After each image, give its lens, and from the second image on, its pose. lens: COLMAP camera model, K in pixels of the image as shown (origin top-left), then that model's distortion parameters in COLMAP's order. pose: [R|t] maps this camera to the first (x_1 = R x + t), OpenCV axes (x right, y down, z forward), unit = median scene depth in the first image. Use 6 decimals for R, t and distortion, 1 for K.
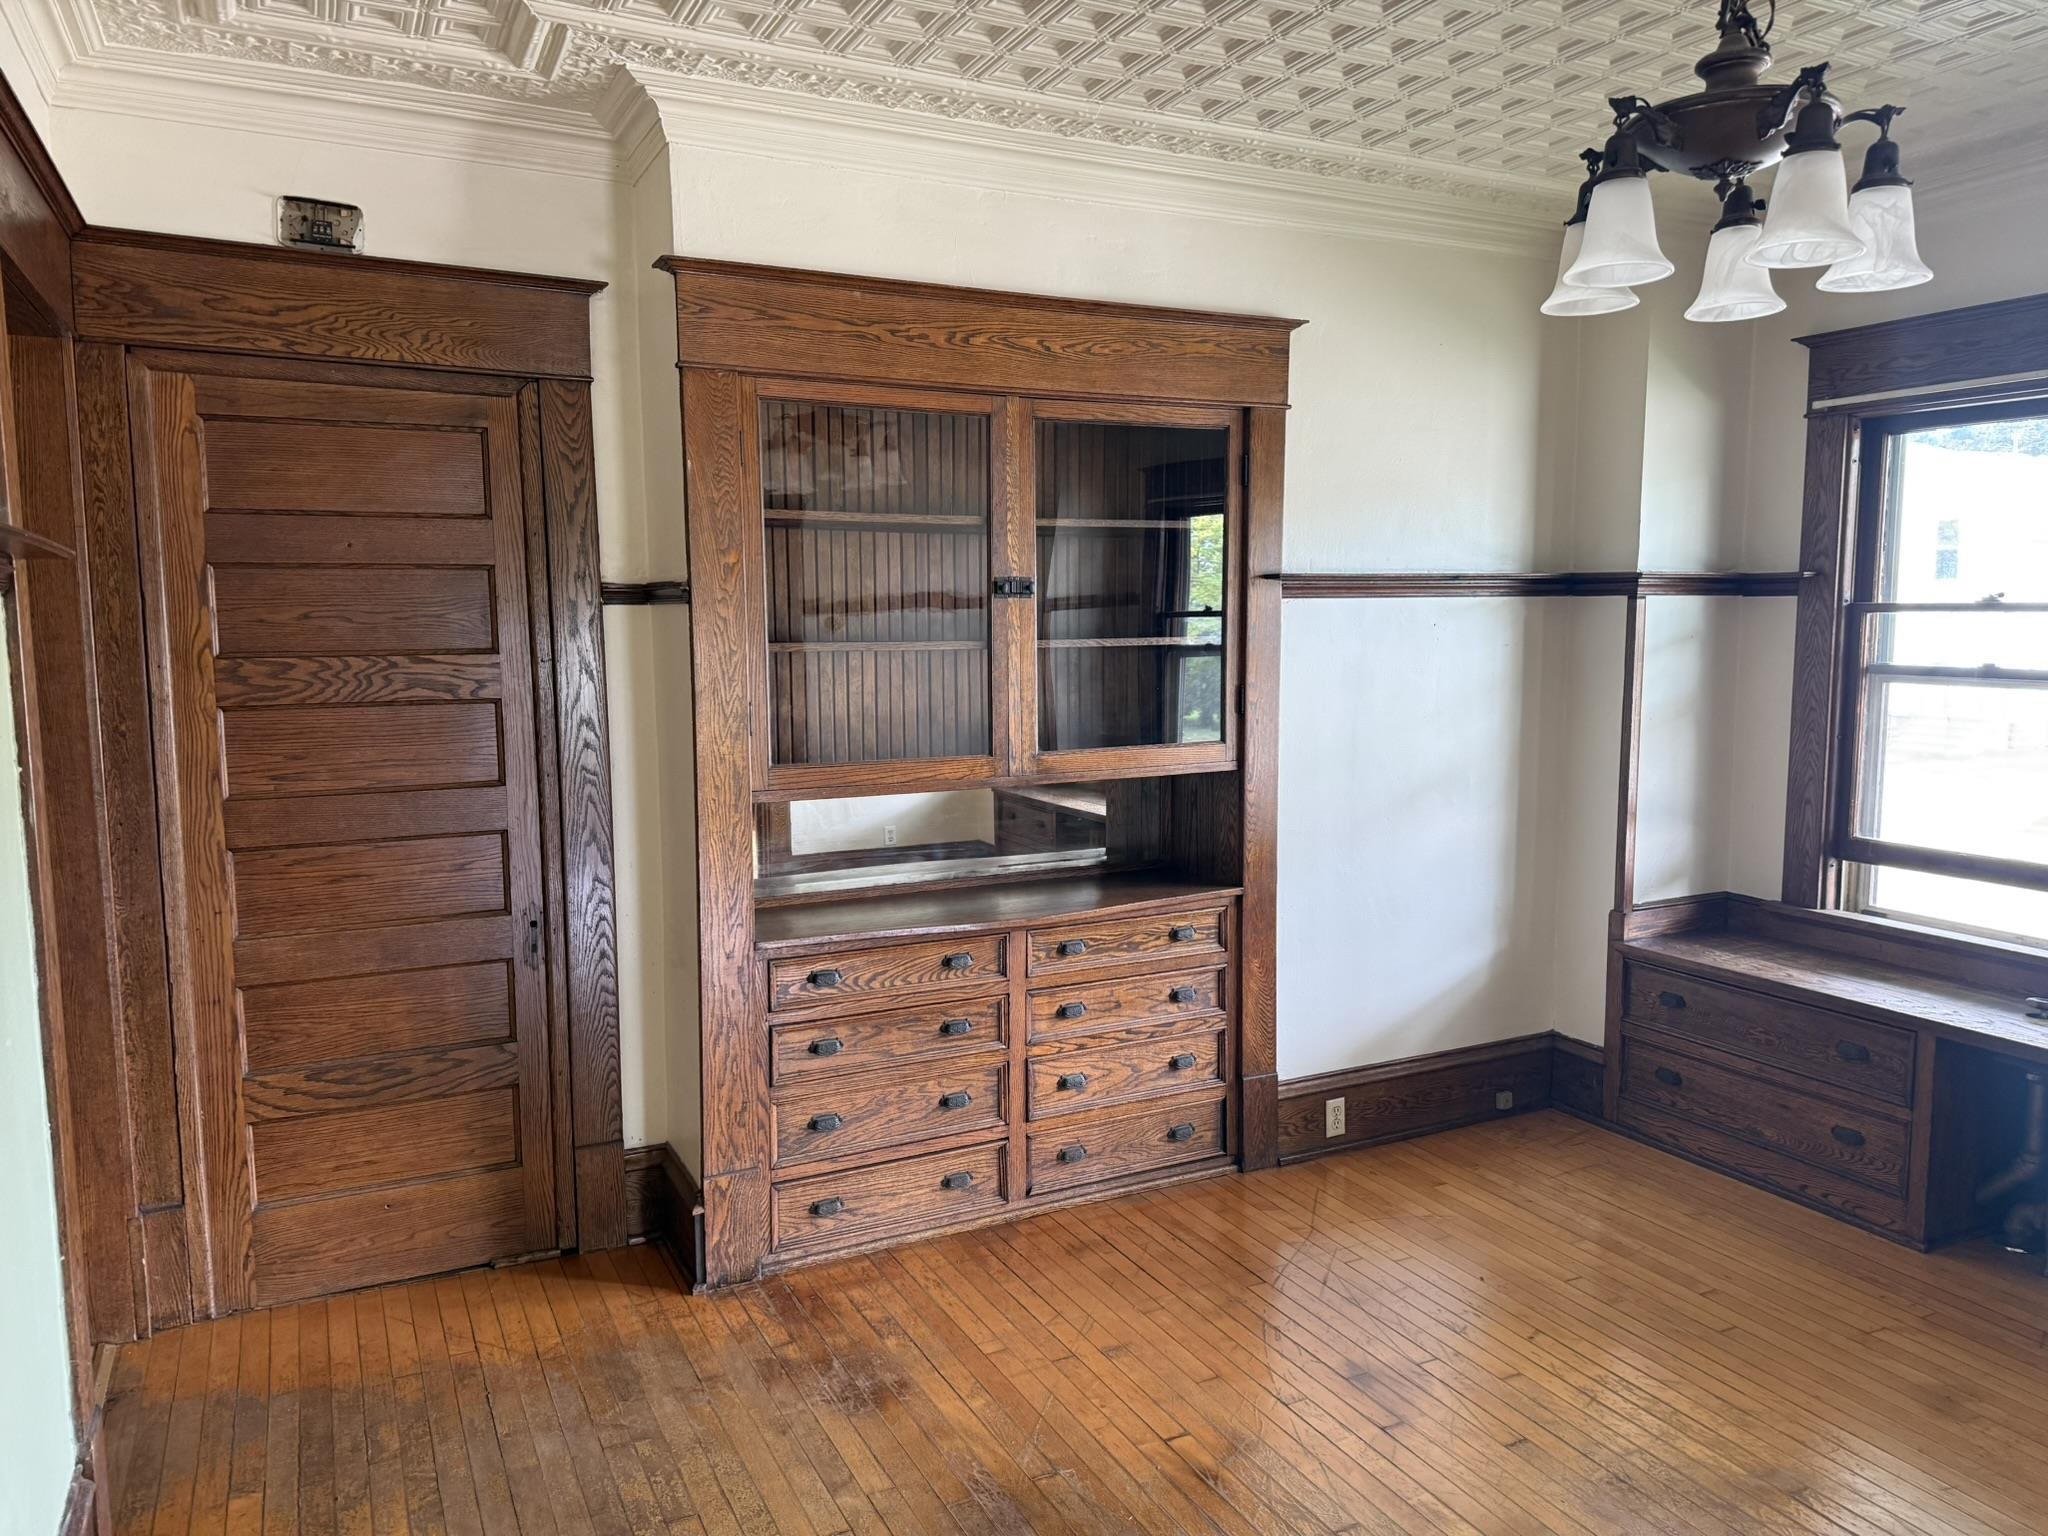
lens RADIAL K [[1465.4, 0, 1024.6], [0, 1465.4, 779.1], [0, 0, 1]] dist [0.001472, -0.000059]
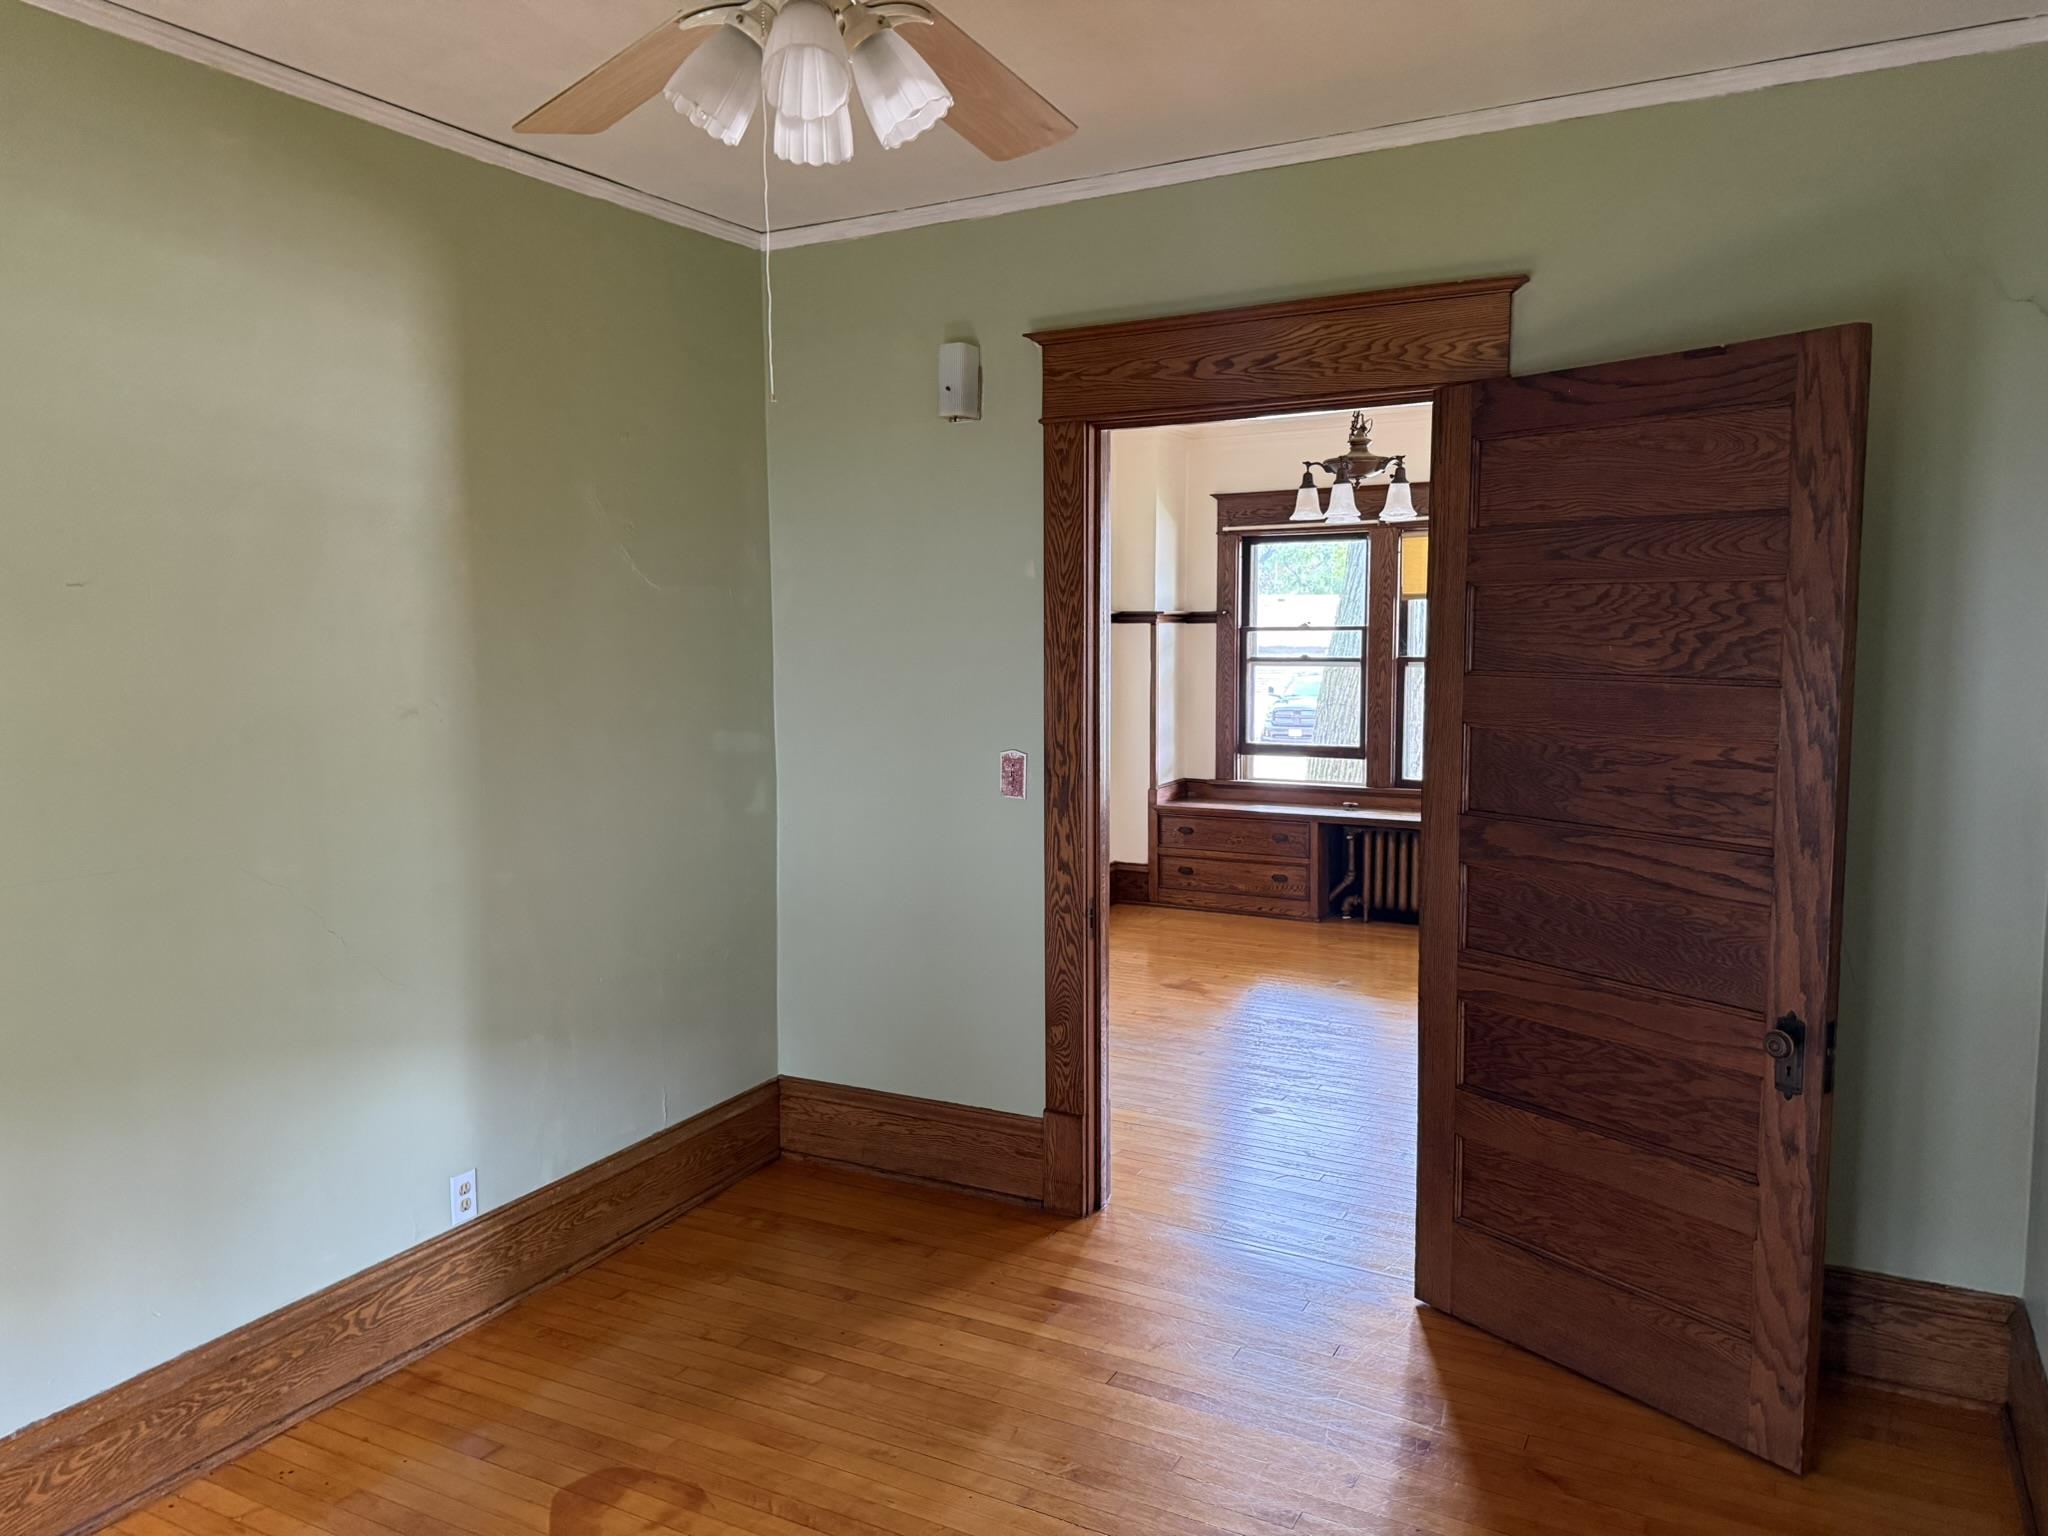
lens RADIAL K [[1431.0, 0, 1024.0], [0, 1431.0, 768.0], [0, 0, 1]] dist [0.152370, -0.218273]
pose [[0.809865, -0.054583, 0.584071, -0.846877], [0.069150, 0.997603, -0.002653, 0.058560], [-0.582526, 0.042537, 0.811698, -0.427811]]
